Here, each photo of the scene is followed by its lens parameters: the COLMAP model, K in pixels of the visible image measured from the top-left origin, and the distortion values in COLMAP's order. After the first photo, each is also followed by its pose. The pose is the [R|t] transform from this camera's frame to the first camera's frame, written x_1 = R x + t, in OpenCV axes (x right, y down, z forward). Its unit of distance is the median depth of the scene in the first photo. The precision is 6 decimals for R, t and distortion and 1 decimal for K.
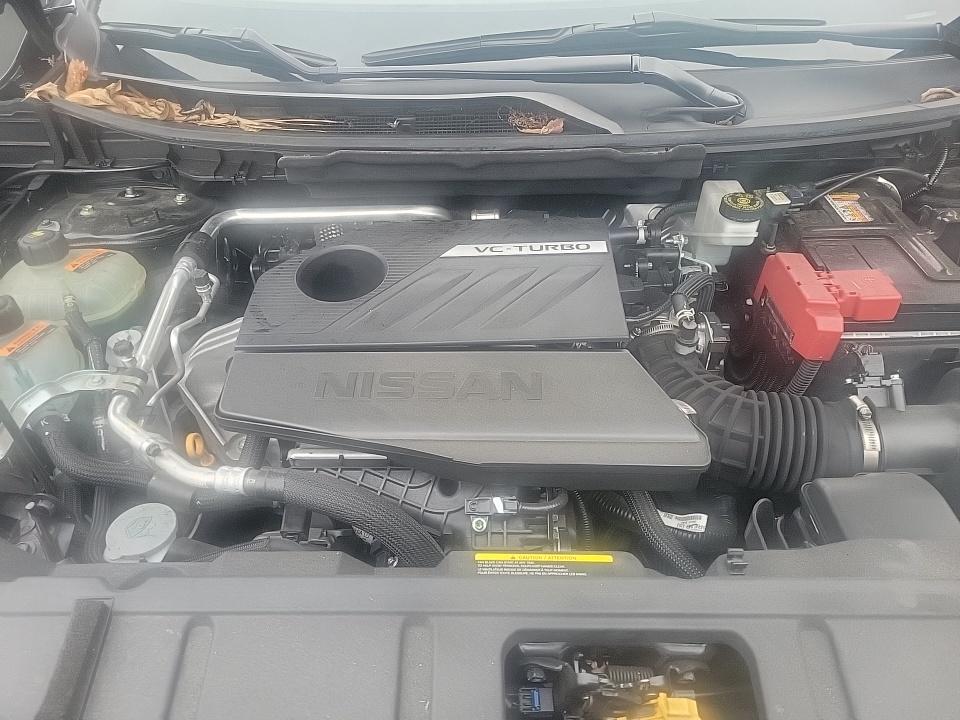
lens RADIAL K [[721.4, 0, 478.1], [0, 721.4, 360.0], [0, 0, 1]] dist [0.040755, -0.009881]
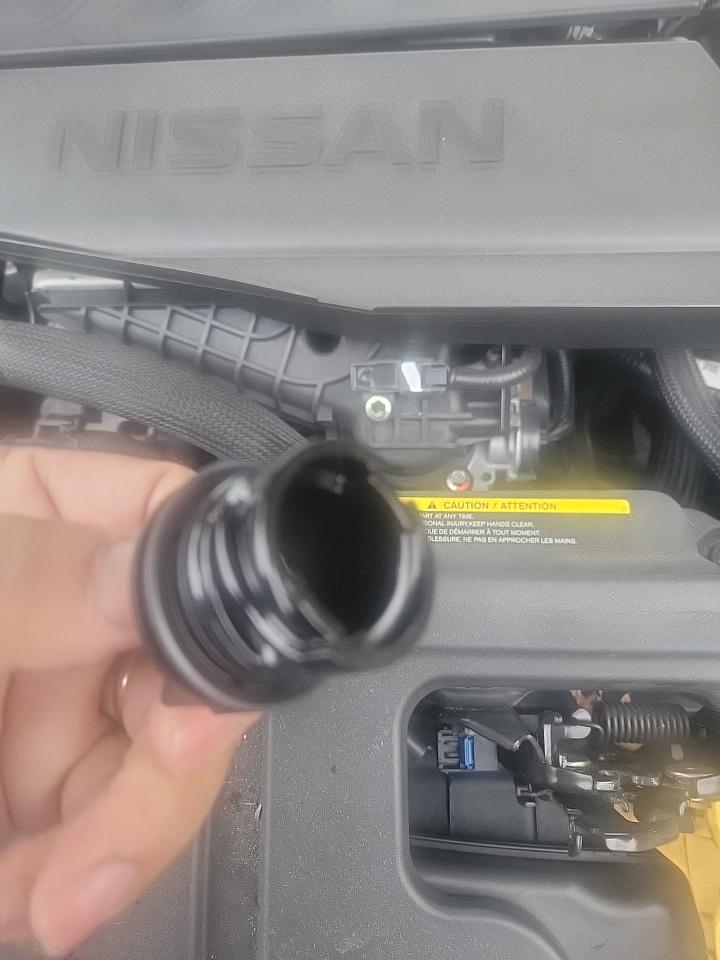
lens RADIAL K [[721.4, 0, 365.9], [0, 721.4, 454.0], [0, 0, 1]] dist [0.040755, -0.009881]
pose [[0.996950, 0.002146, -0.078011, 0.035680], [0.033800, 0.889129, 0.456407, 0.002953], [0.070342, -0.457651, 0.886345, 0.481835]]
